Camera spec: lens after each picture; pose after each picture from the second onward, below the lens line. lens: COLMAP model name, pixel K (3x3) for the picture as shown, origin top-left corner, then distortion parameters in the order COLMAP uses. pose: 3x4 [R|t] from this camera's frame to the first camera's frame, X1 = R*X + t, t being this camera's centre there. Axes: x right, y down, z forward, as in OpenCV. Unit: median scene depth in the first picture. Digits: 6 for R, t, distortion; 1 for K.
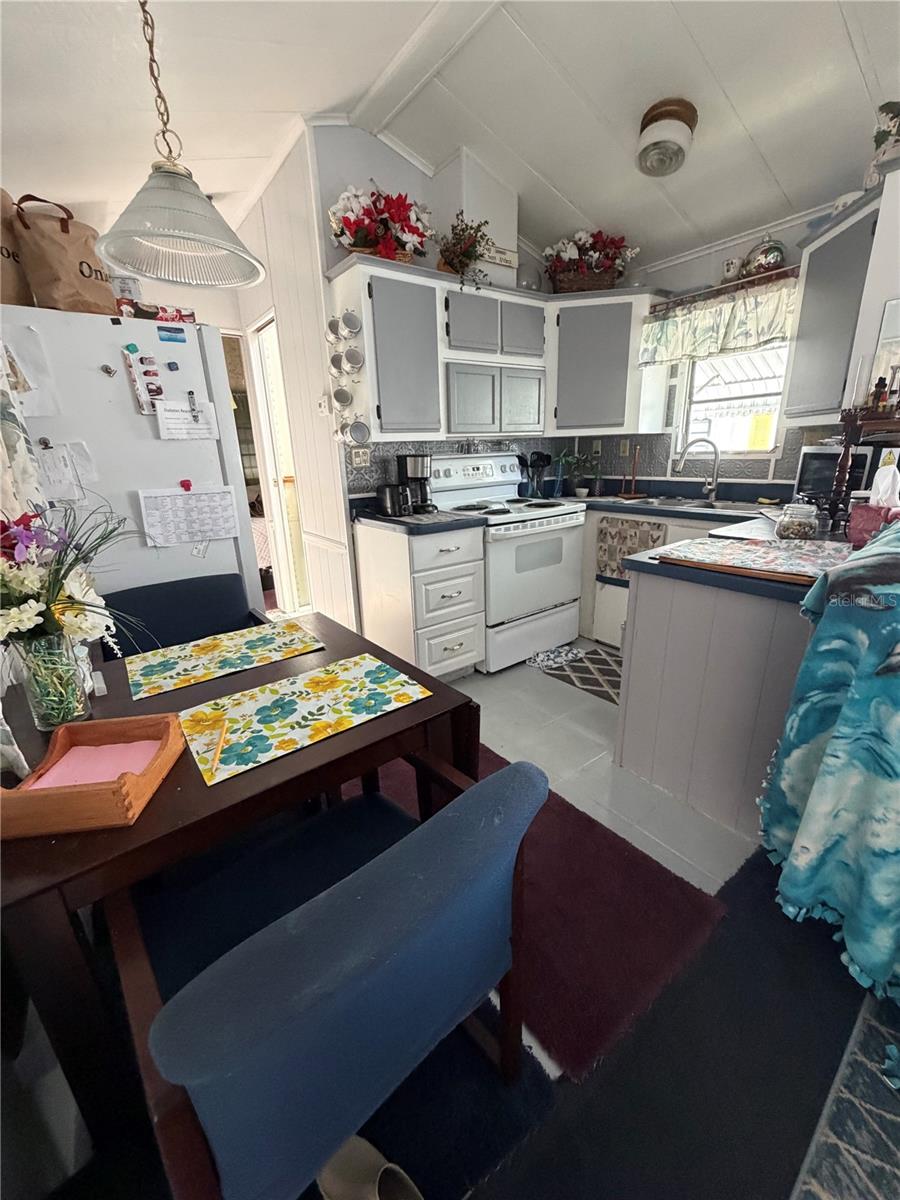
lens RADIAL K [[477.3, 0, 447.5], [0, 477.3, 596.7], [0, 0, 1]] dist [0.000229, 0.000162]
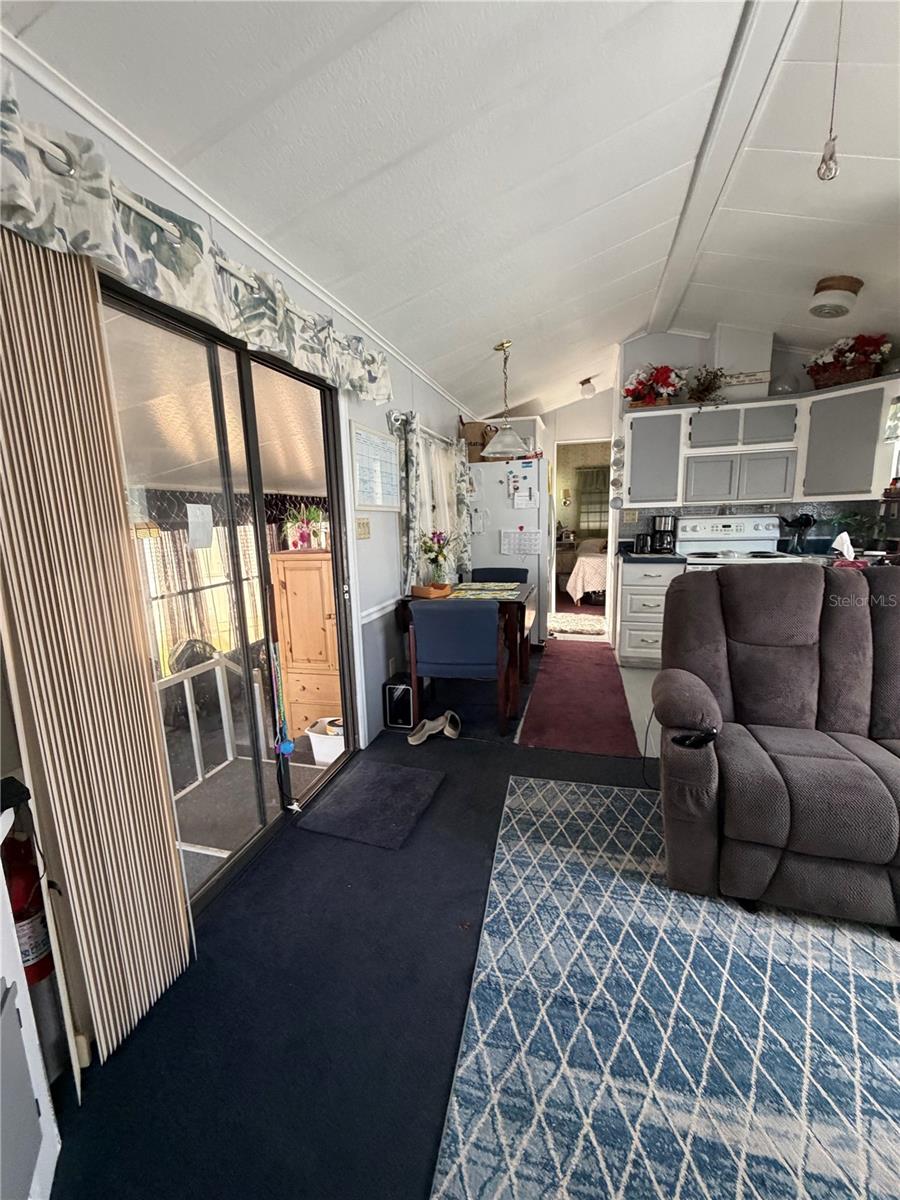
lens RADIAL K [[477.3, 0, 448.6], [0, 477.3, 597.2], [0, 0, 1]] dist [0.000229, 0.000162]
pose [[0.601136, 0.151665, -0.784623, 0.793916], [-0.228633, 0.973426, 0.012994, 0.097073], [0.765743, 0.171579, 0.619837, -0.444086]]
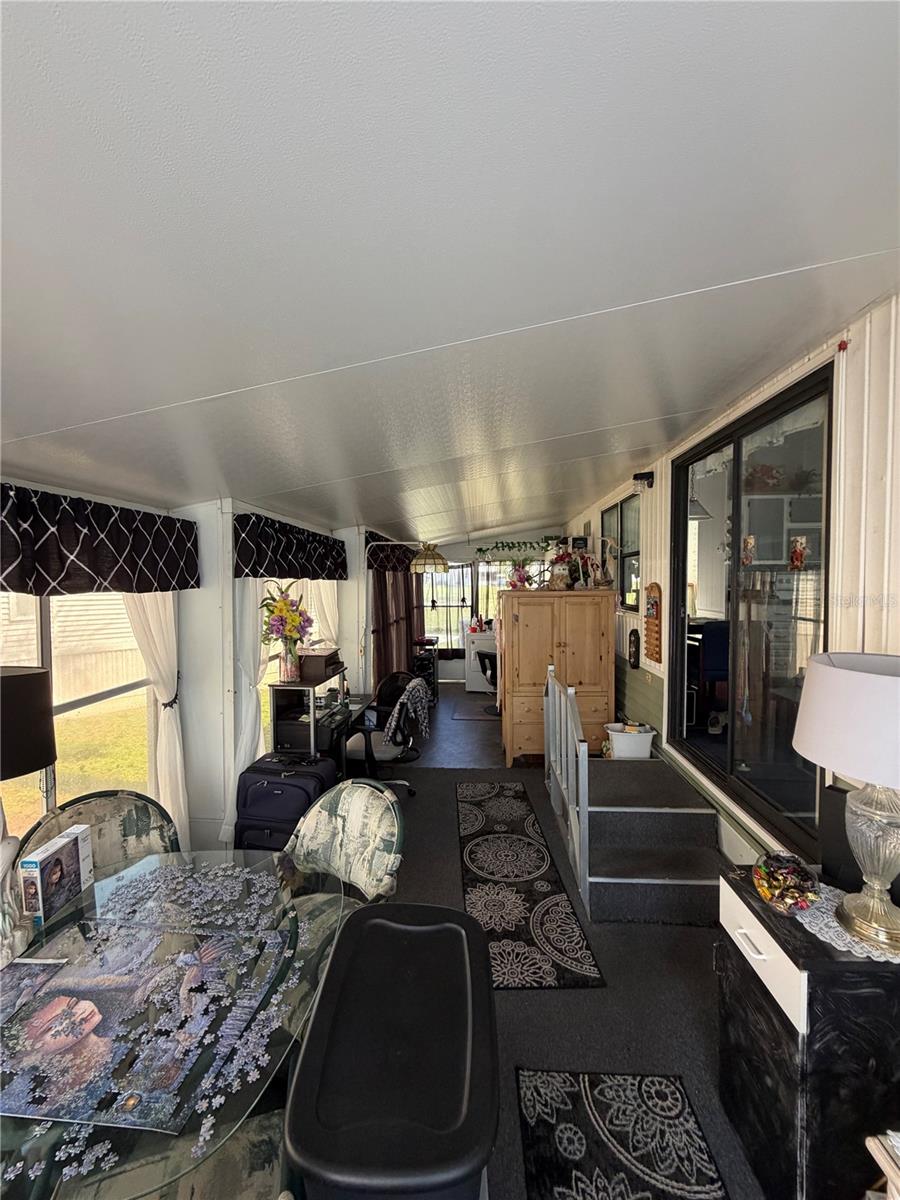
lens RADIAL K [[477.3, 0, 444.6], [0, 477.3, 600.1], [0, 0, 1]] dist [0.000229, 0.000162]
pose [[0.754469, 0.053502, -0.654152, 0.243240], [-0.215004, 0.961825, -0.169309, 0.484111], [0.620121, 0.268384, 0.737170, -1.380910]]
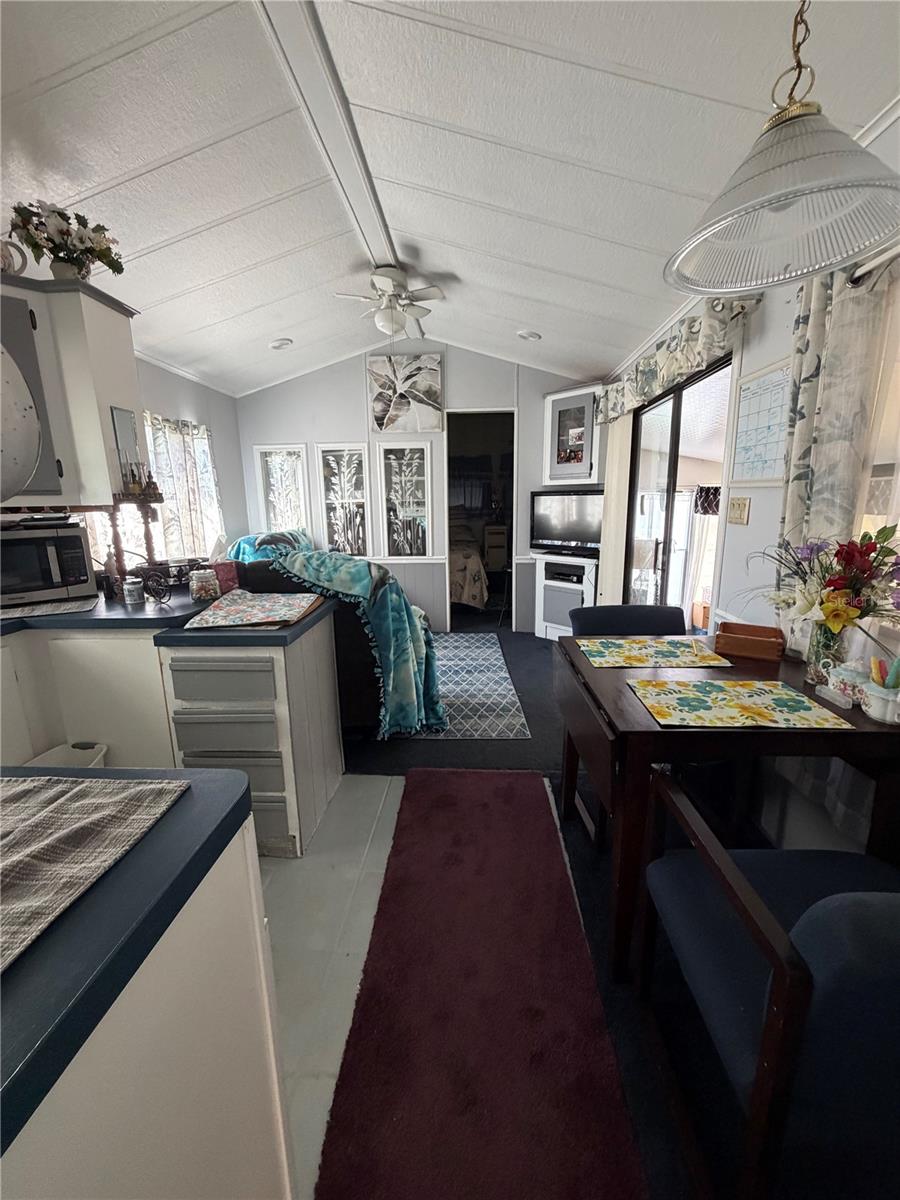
lens RADIAL K [[477.3, 0, 446.3], [0, 477.3, 598.9], [0, 0, 1]] dist [0.000229, 0.000162]
pose [[-0.759392, -0.083144, 0.645299, -0.318881], [0.234260, 0.890345, 0.390395, -0.296567], [-0.606997, 0.447630, -0.656644, 0.946873]]
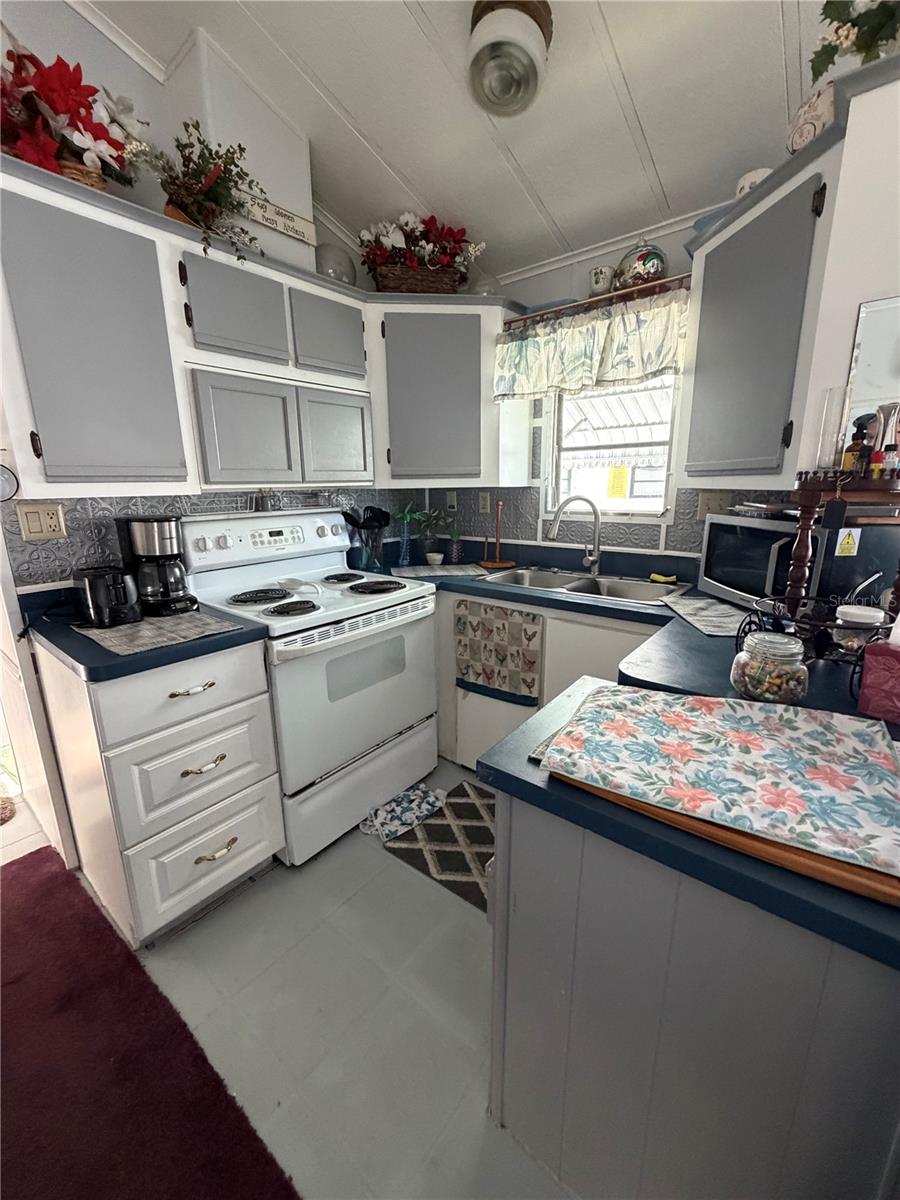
lens RADIAL K [[477.3, 0, 446.6], [0, 477.3, 596.3], [0, 0, 1]] dist [0.000229, 0.000162]
pose [[0.969362, -0.036027, 0.242979, 0.152251], [0.053486, 0.996408, -0.065646, -0.146700], [-0.239741, 0.076631, 0.967808, 0.357414]]
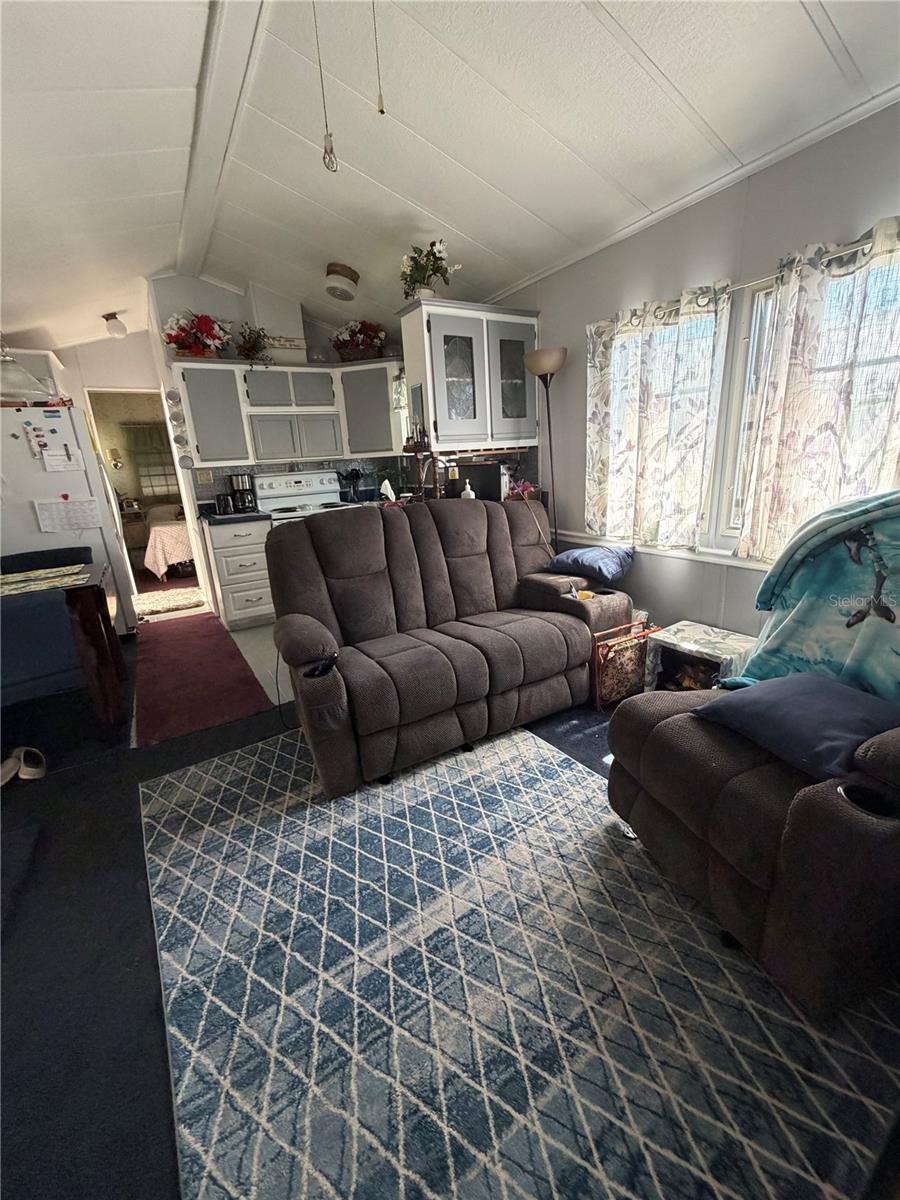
lens RADIAL K [[477.3, 0, 448.0], [0, 477.3, 597.3], [0, 0, 1]] dist [0.000229, 0.000162]
pose [[0.995547, 0.003897, -0.094189, 0.778090], [-0.005188, 0.999896, -0.013464, 0.116203], [0.094127, 0.013893, 0.995463, -0.465834]]
